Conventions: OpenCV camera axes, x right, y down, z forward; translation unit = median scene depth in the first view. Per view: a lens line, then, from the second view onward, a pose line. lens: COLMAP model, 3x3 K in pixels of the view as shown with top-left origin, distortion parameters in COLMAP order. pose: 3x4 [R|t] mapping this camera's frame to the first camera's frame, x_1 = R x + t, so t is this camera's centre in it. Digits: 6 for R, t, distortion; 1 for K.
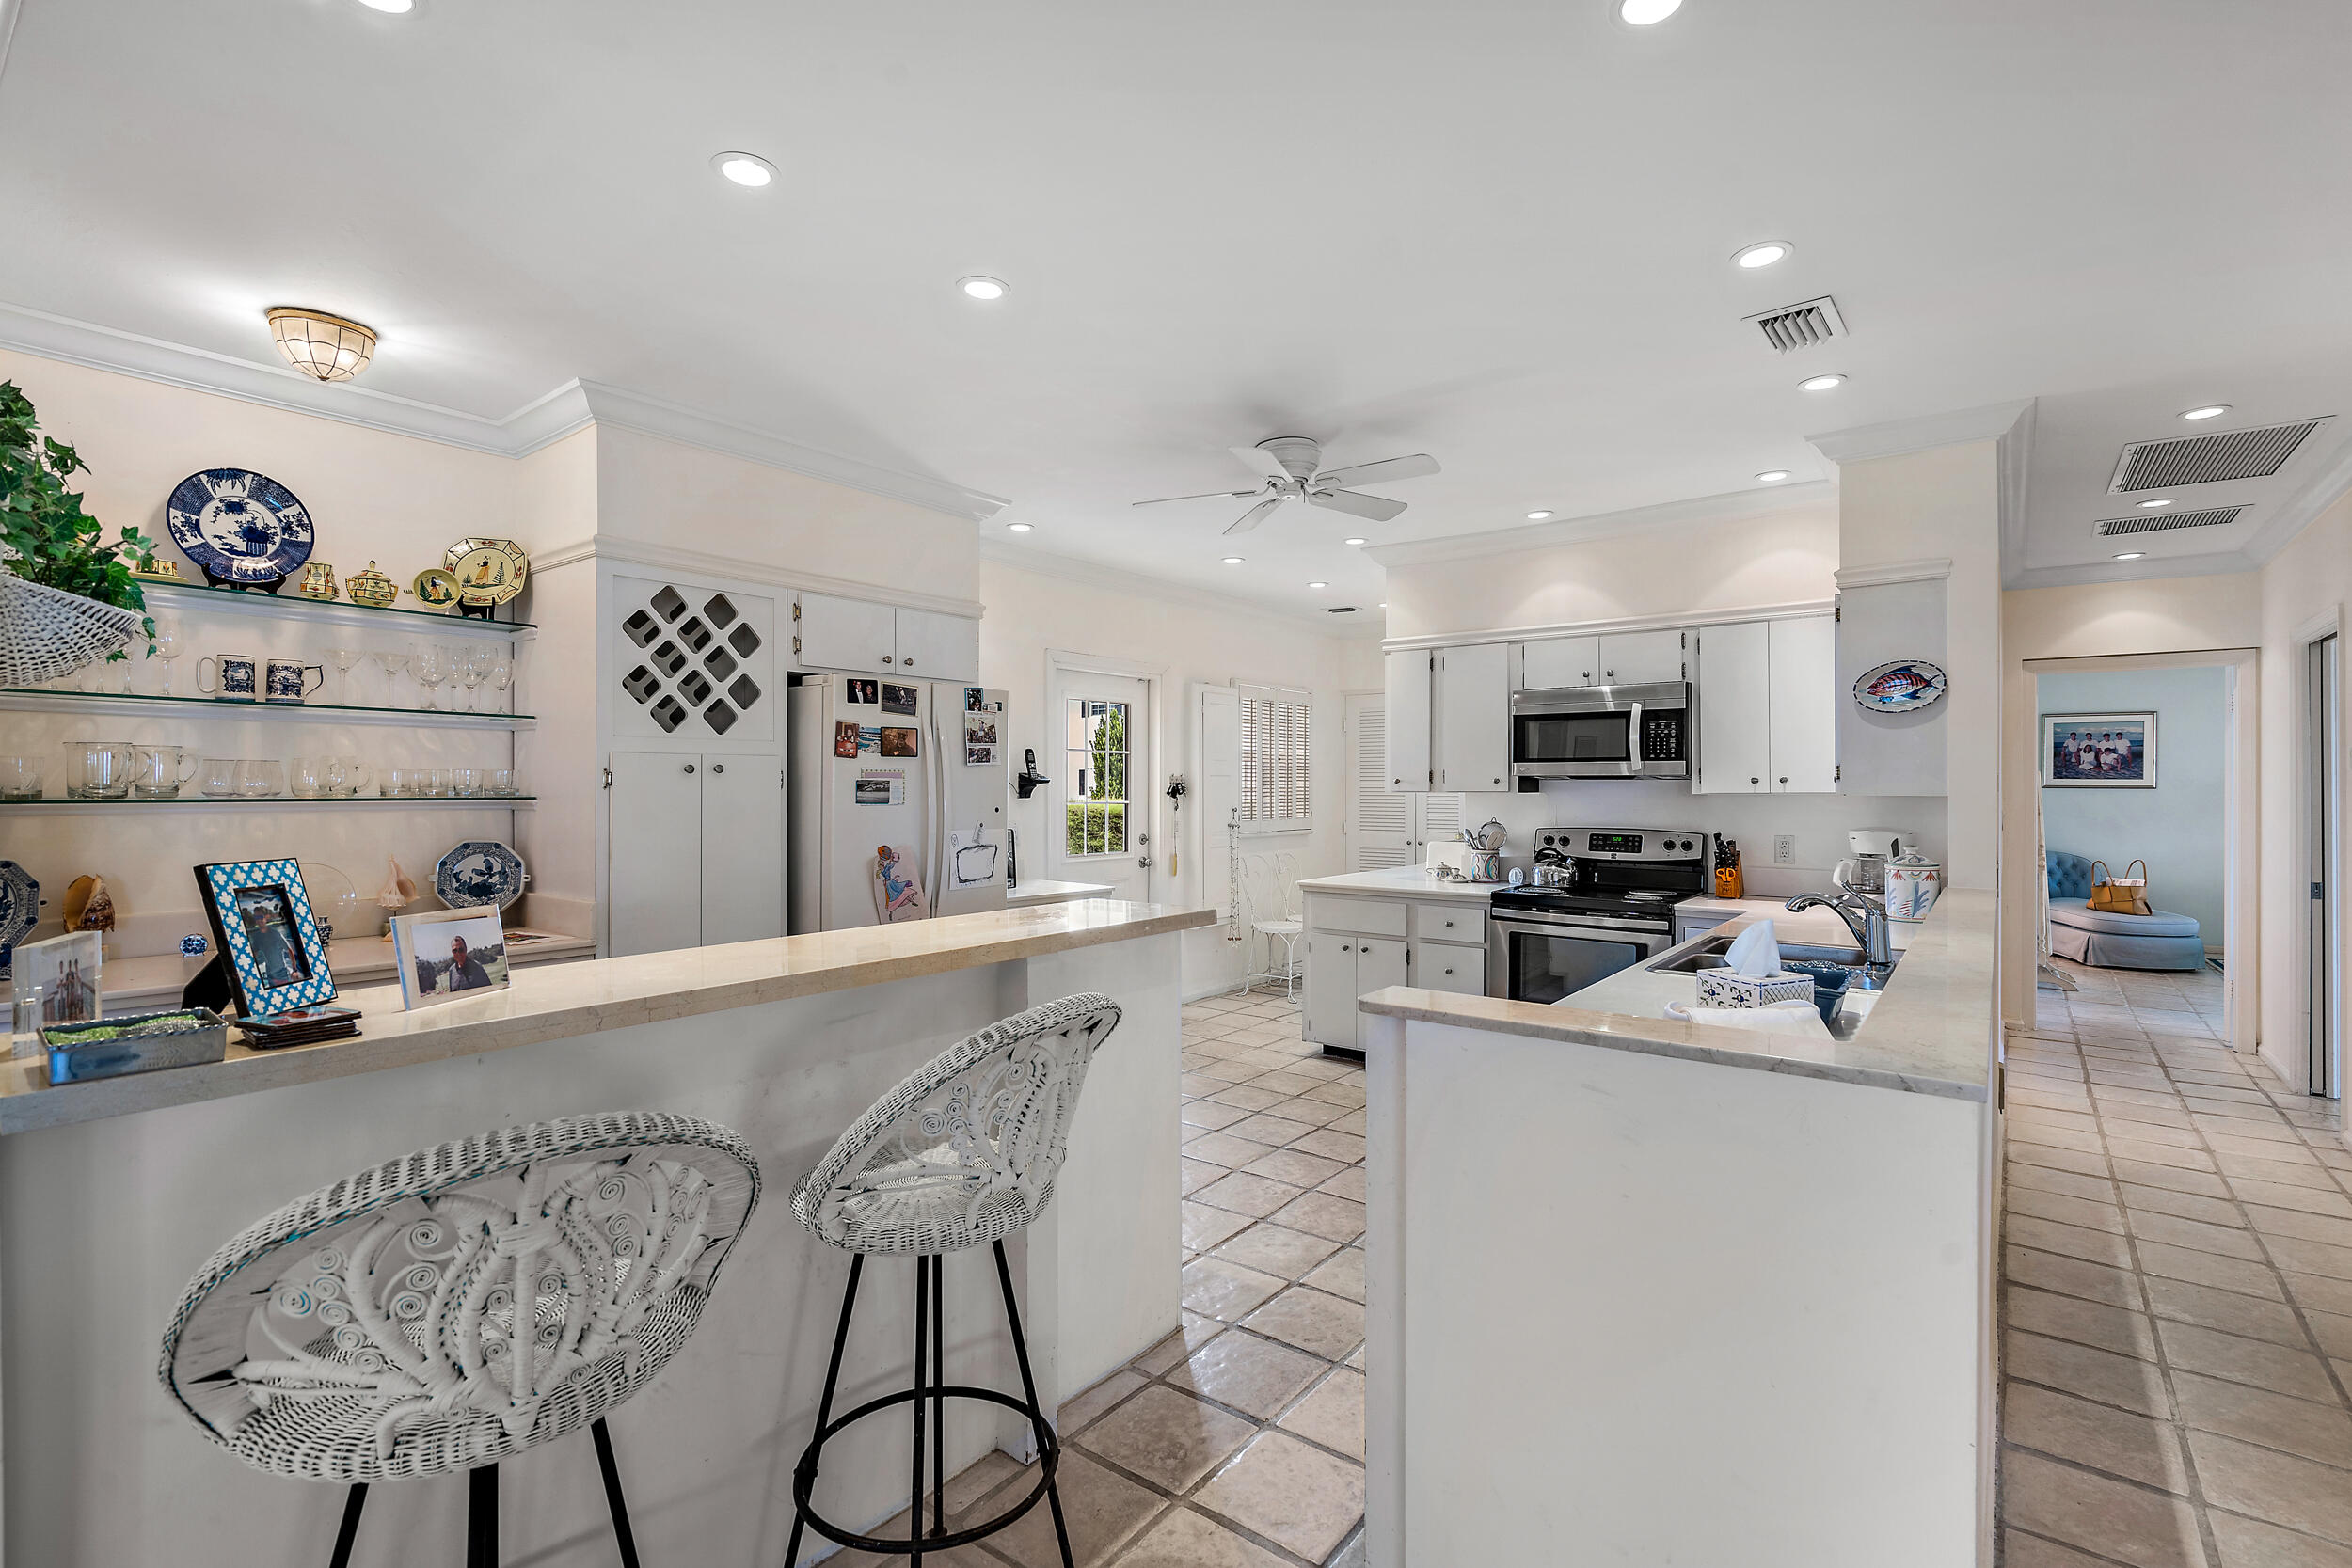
lens RADIAL K [[1071.0, 0, 1177.7], [0, 1071.0, 788.8], [0, 0, 1]] dist [-0.006739, 0.001392]
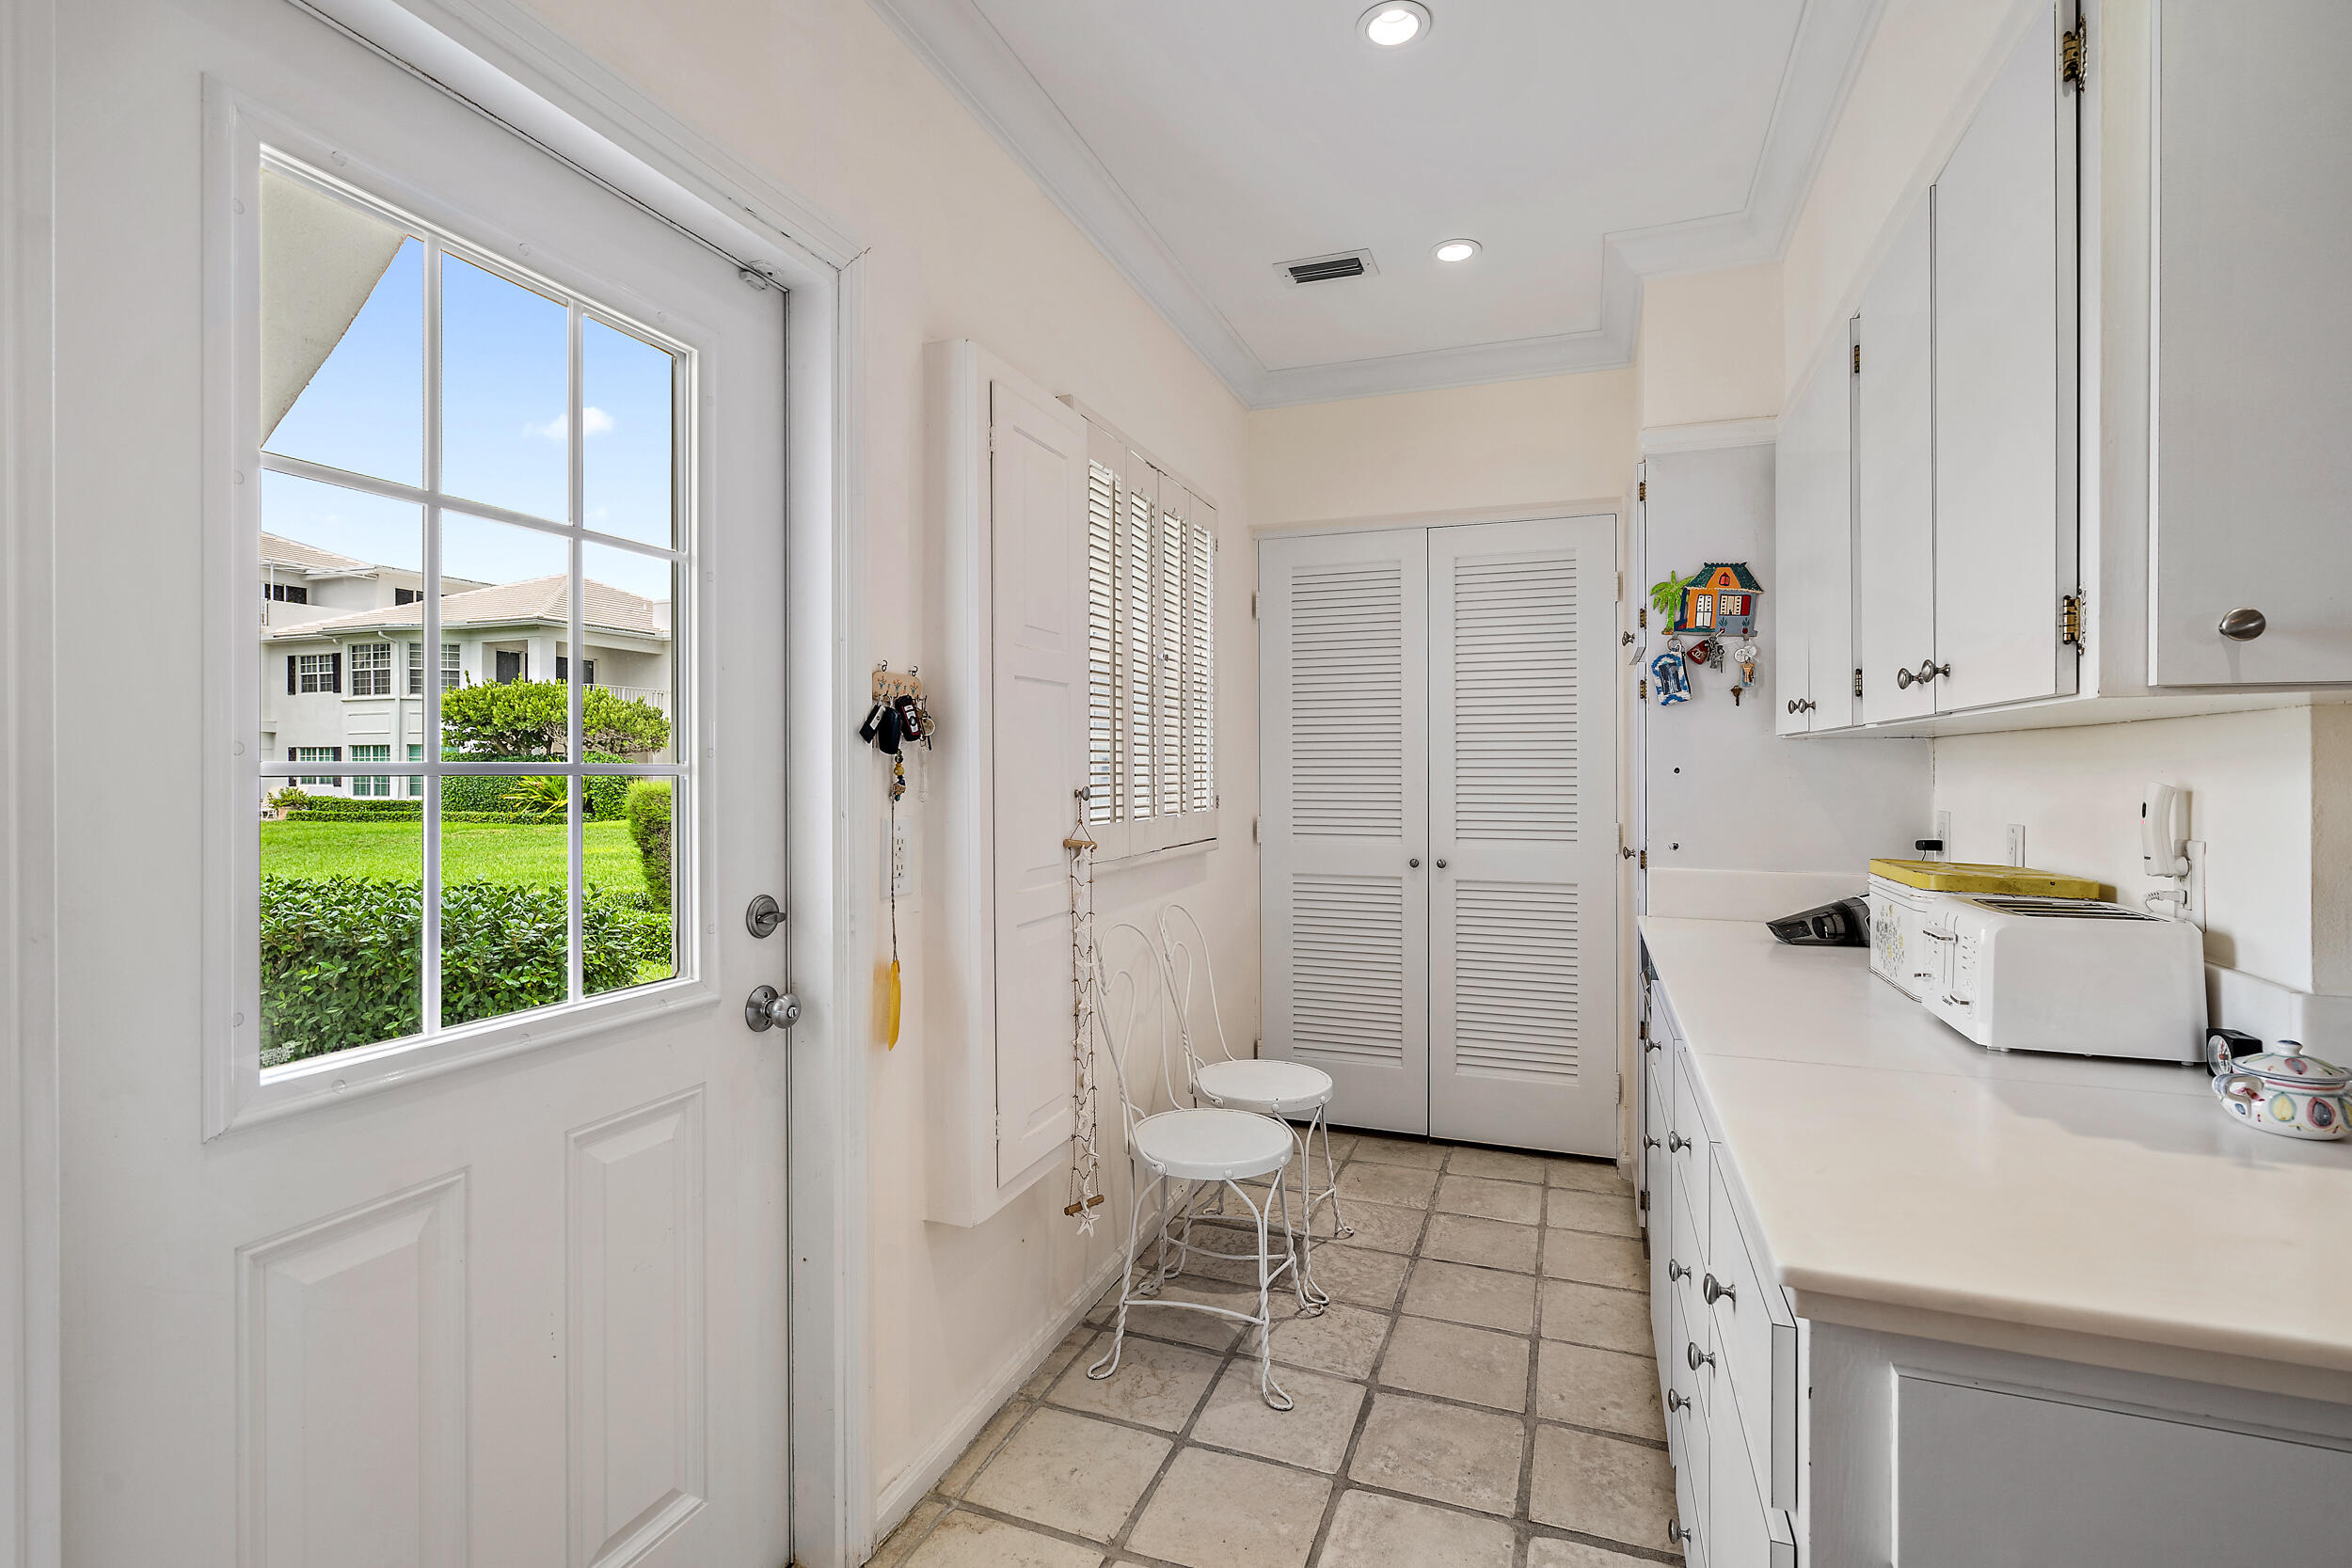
lens RADIAL K [[1071.0, 0, 1172.2], [0, 1071.0, 767.8], [0, 0, 1]] dist [-0.006739, 0.001392]
pose [[0.956979, -0.003888, 0.290130, -0.026787], [0.004599, 0.999988, -0.001768, 0.026543], [-0.290120, 0.003027, 0.956986, 1.469140]]
